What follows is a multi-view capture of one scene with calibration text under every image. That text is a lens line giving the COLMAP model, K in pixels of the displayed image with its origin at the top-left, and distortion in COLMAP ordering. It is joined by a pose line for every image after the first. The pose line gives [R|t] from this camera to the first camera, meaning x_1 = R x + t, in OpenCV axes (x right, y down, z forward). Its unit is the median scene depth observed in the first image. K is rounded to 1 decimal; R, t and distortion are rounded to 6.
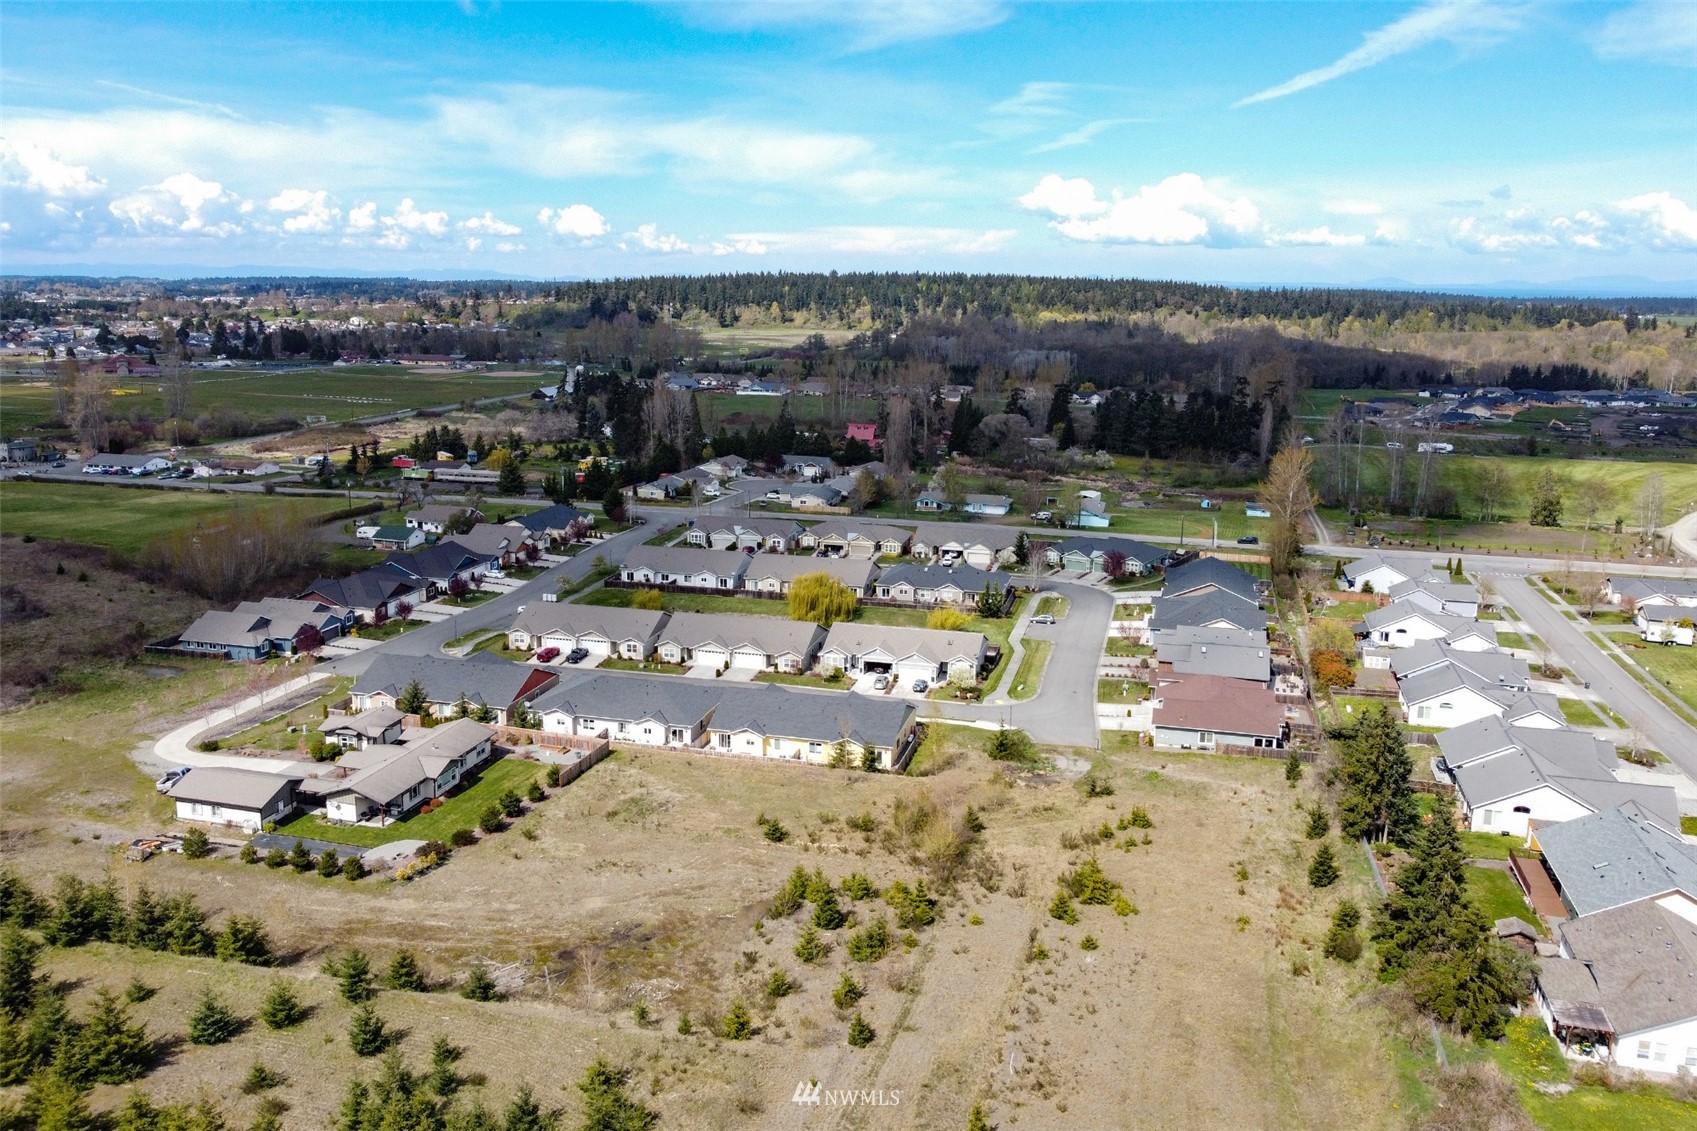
lens RADIAL K [[1316.9, 0, 785.3], [0, 1316.9, 568.1], [0, 0, 1]] dist [-0.004036, -0.014506]
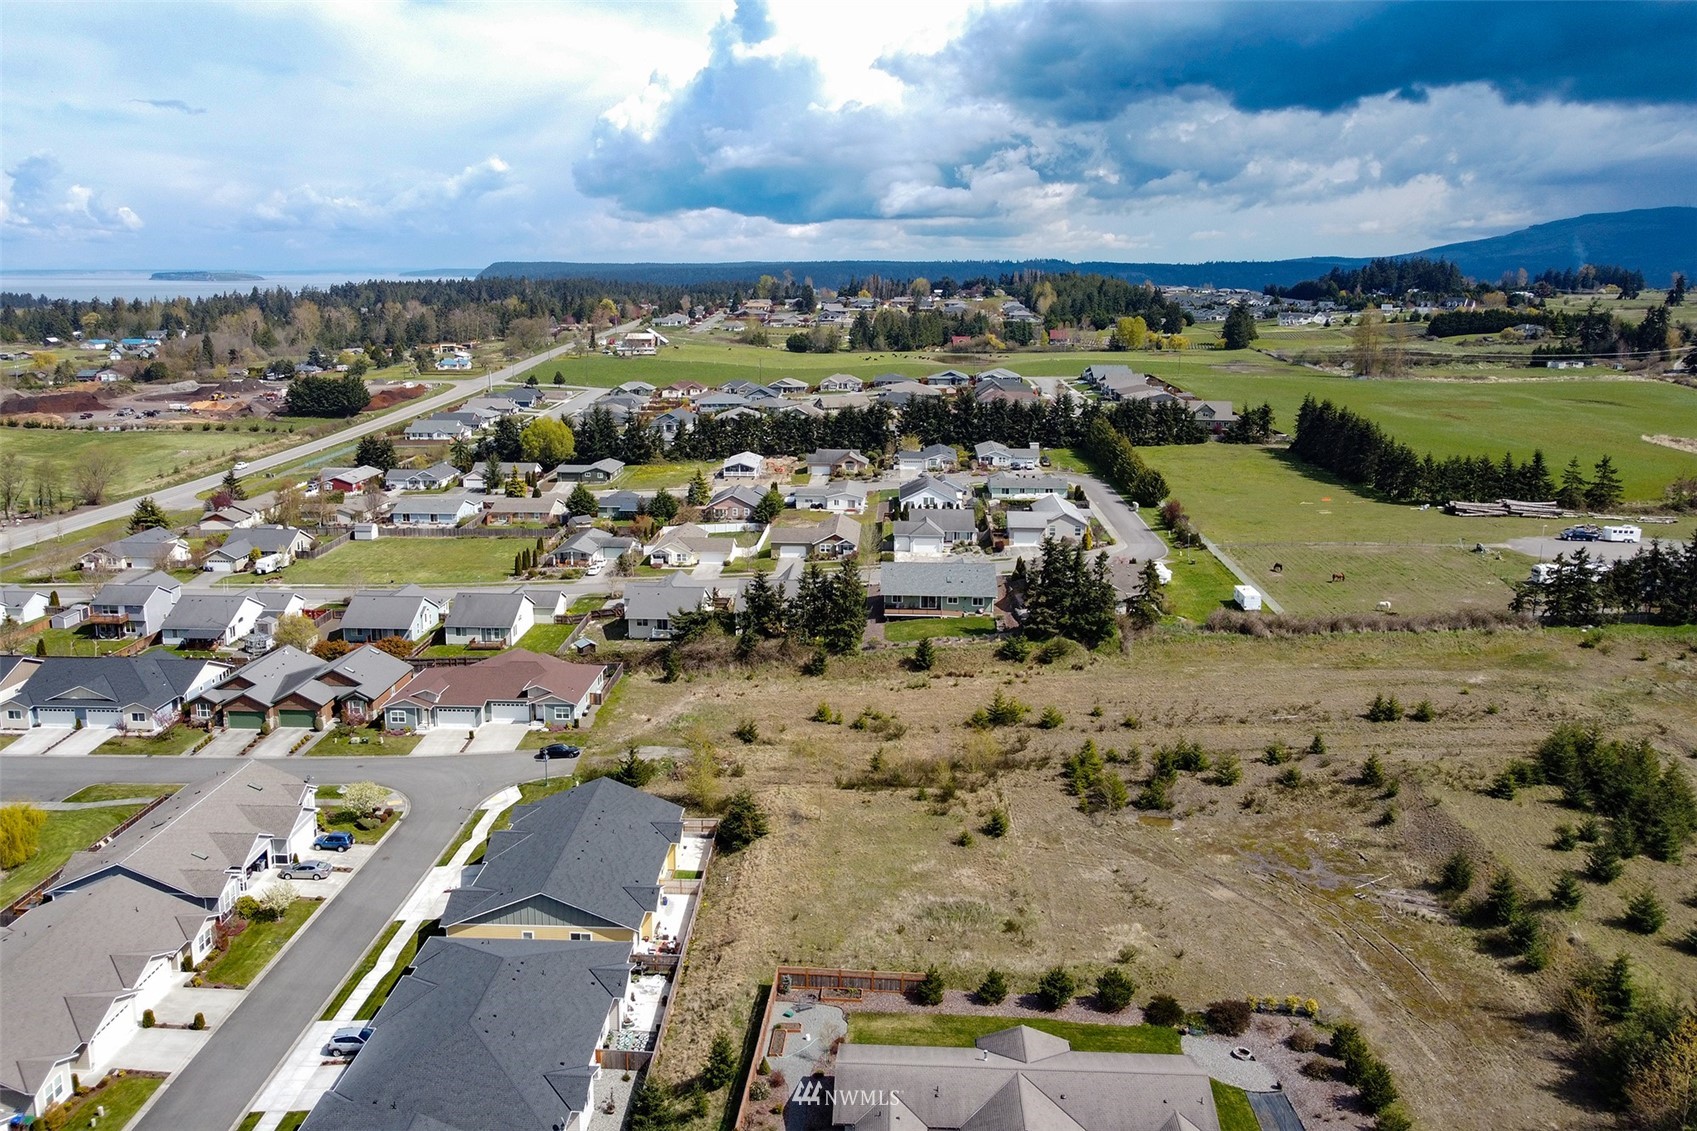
lens RADIAL K [[1322.6, 0, 859.8], [0, 1322.6, 522.4], [0, 0, 1]] dist [-0.000862, -0.007719]
pose [[-0.274449, -0.186278, 0.943386, -0.333445], [0.204087, 0.947424, 0.246448, -0.101827], [-0.939695, 0.260170, -0.222003, 0.506076]]
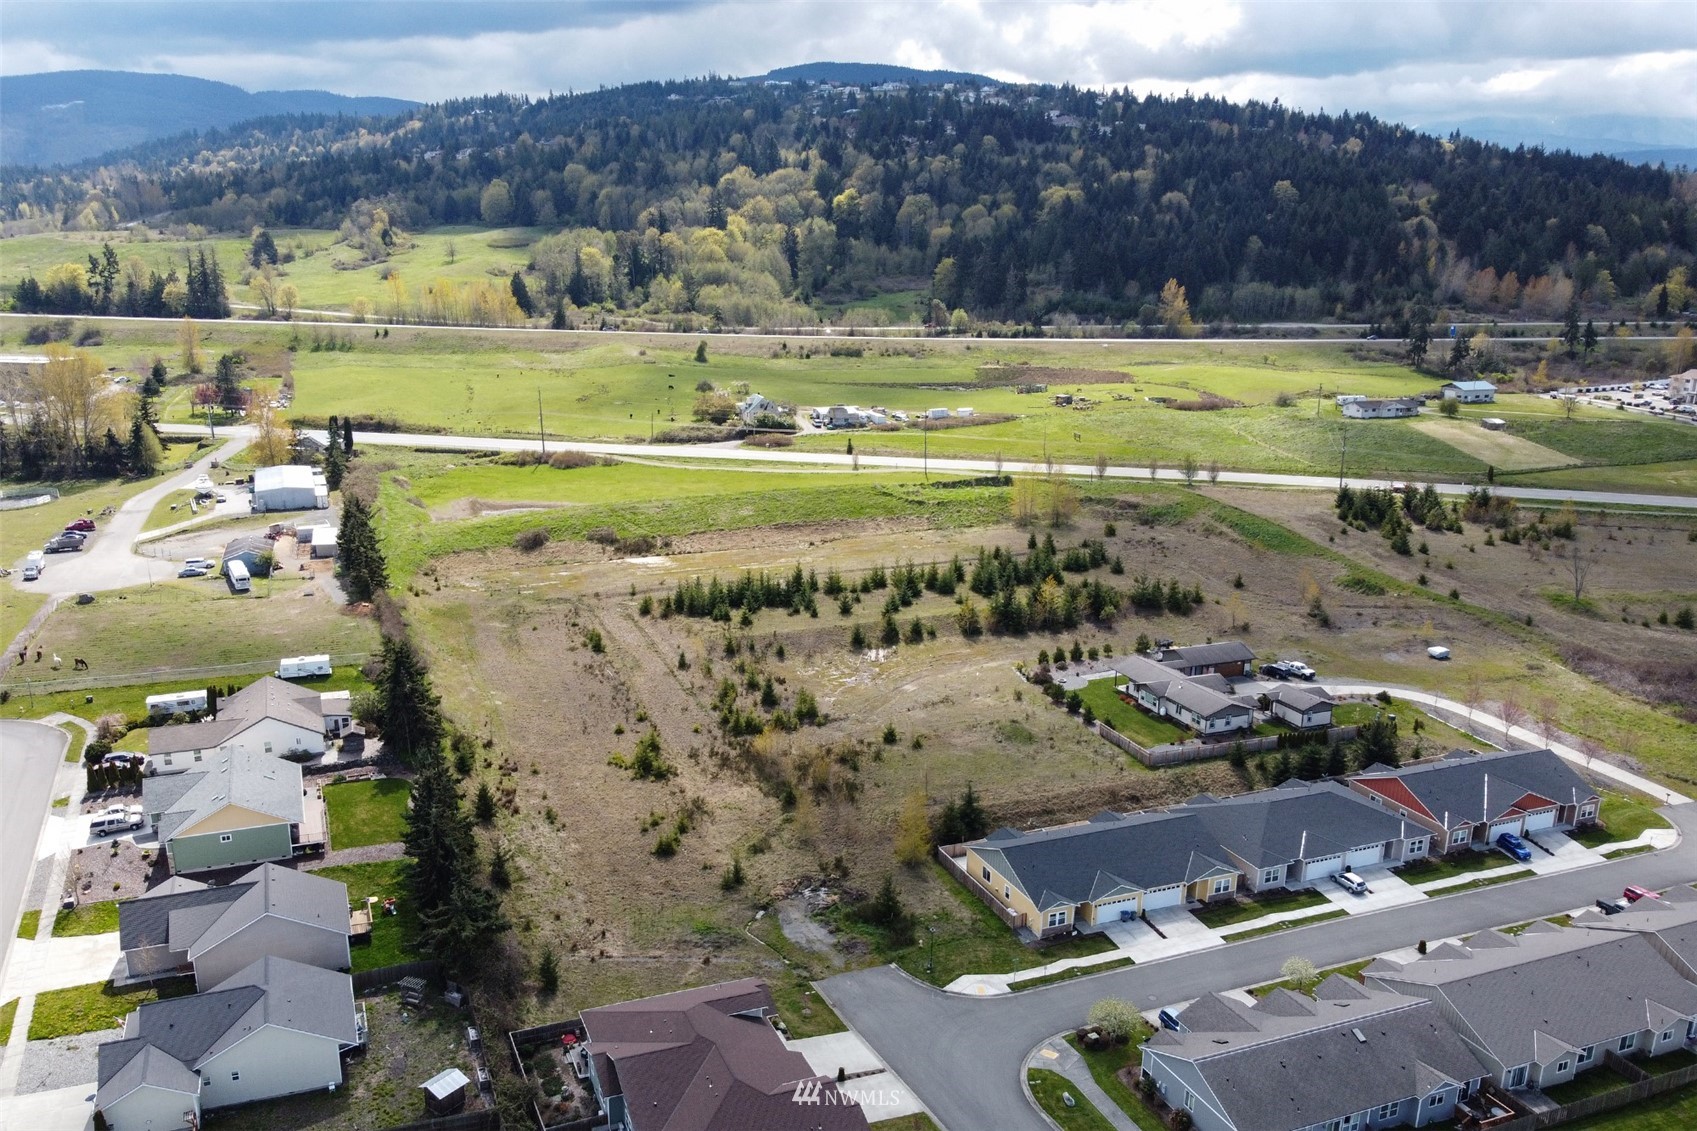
lens RADIAL K [[1338.7, 0, 801.3], [0, 1338.7, 563.3], [0, 0, 1]] dist [0.016737, -0.061568]
pose [[-0.784755, 0.144843, -0.602644, 0.333918], [-0.137819, 0.907191, 0.397506, -0.185988], [0.604289, 0.395001, -0.691961, 0.726854]]
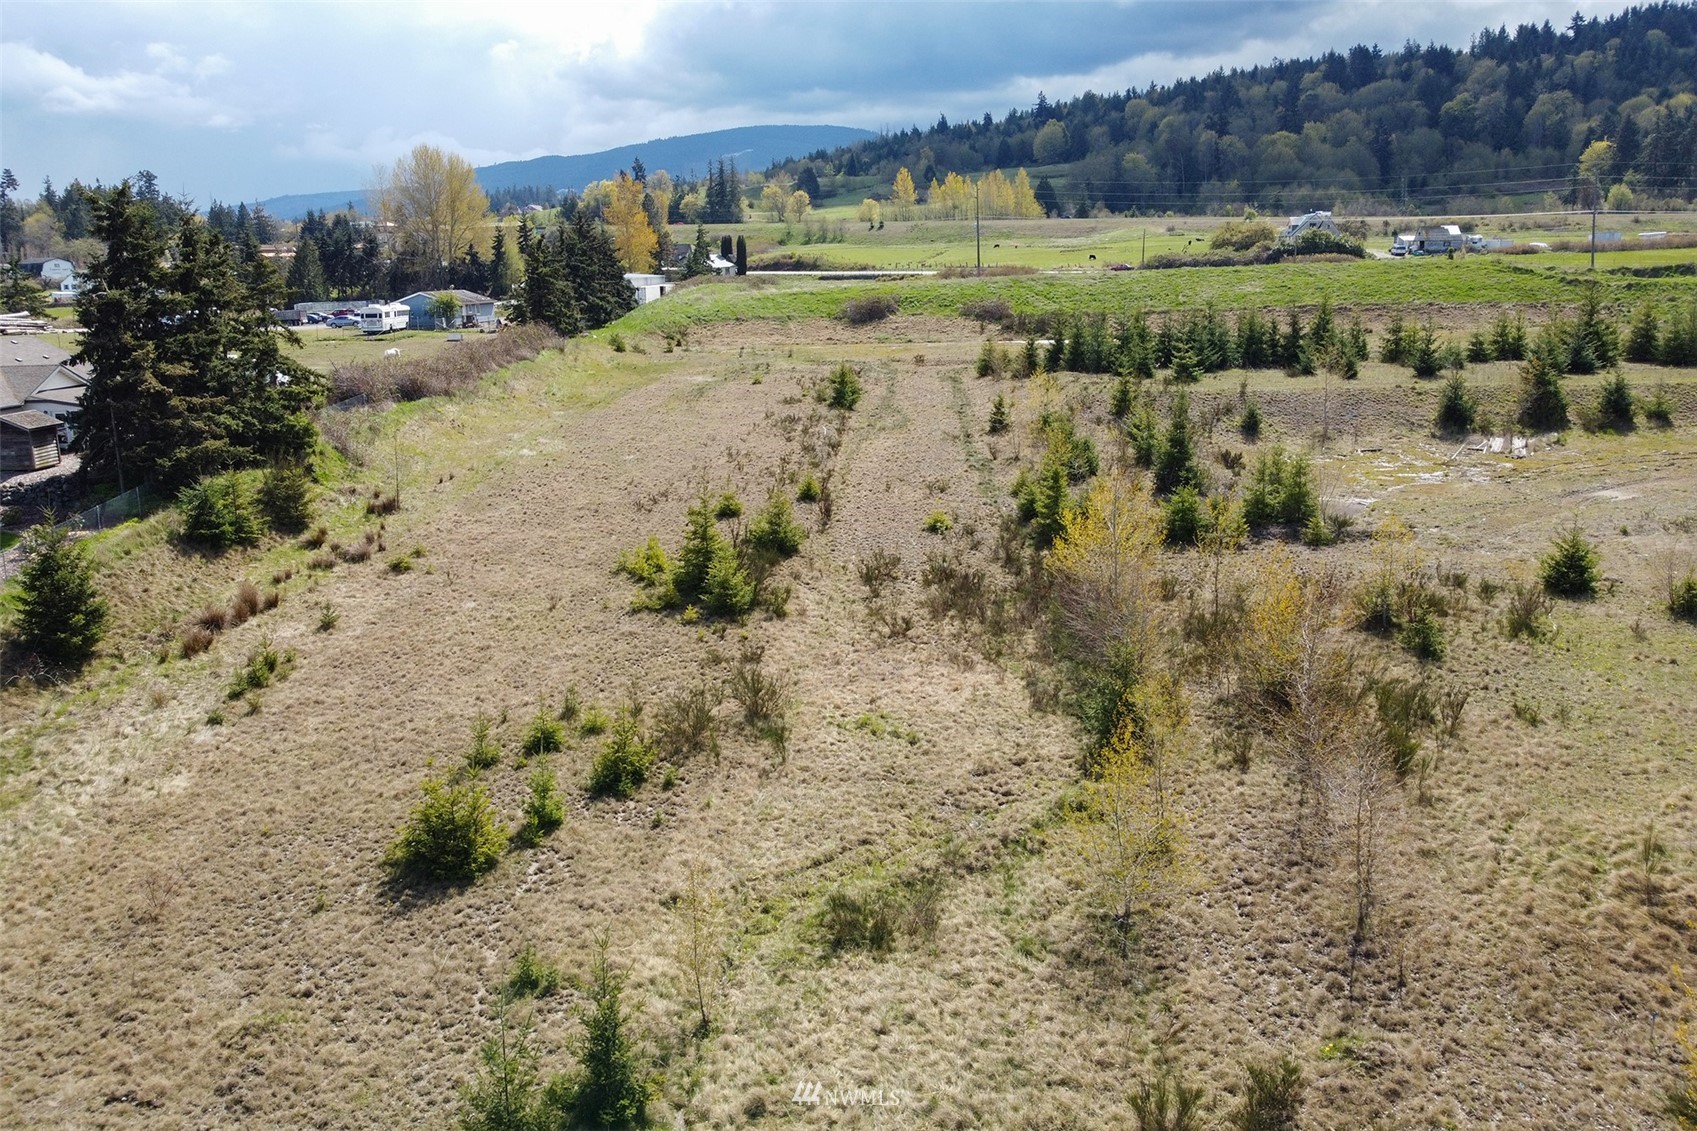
lens RADIAL K [[1289.6, 0, 847.0], [0, 1289.6, 486.0], [0, 0, 1]] dist [-0.014875, -0.003107]
pose [[-0.964666, 0.067559, -0.254667, 0.109115], [-0.034702, 0.925568, 0.376988, 0.022455], [0.261181, 0.372505, -0.890519, 0.509781]]
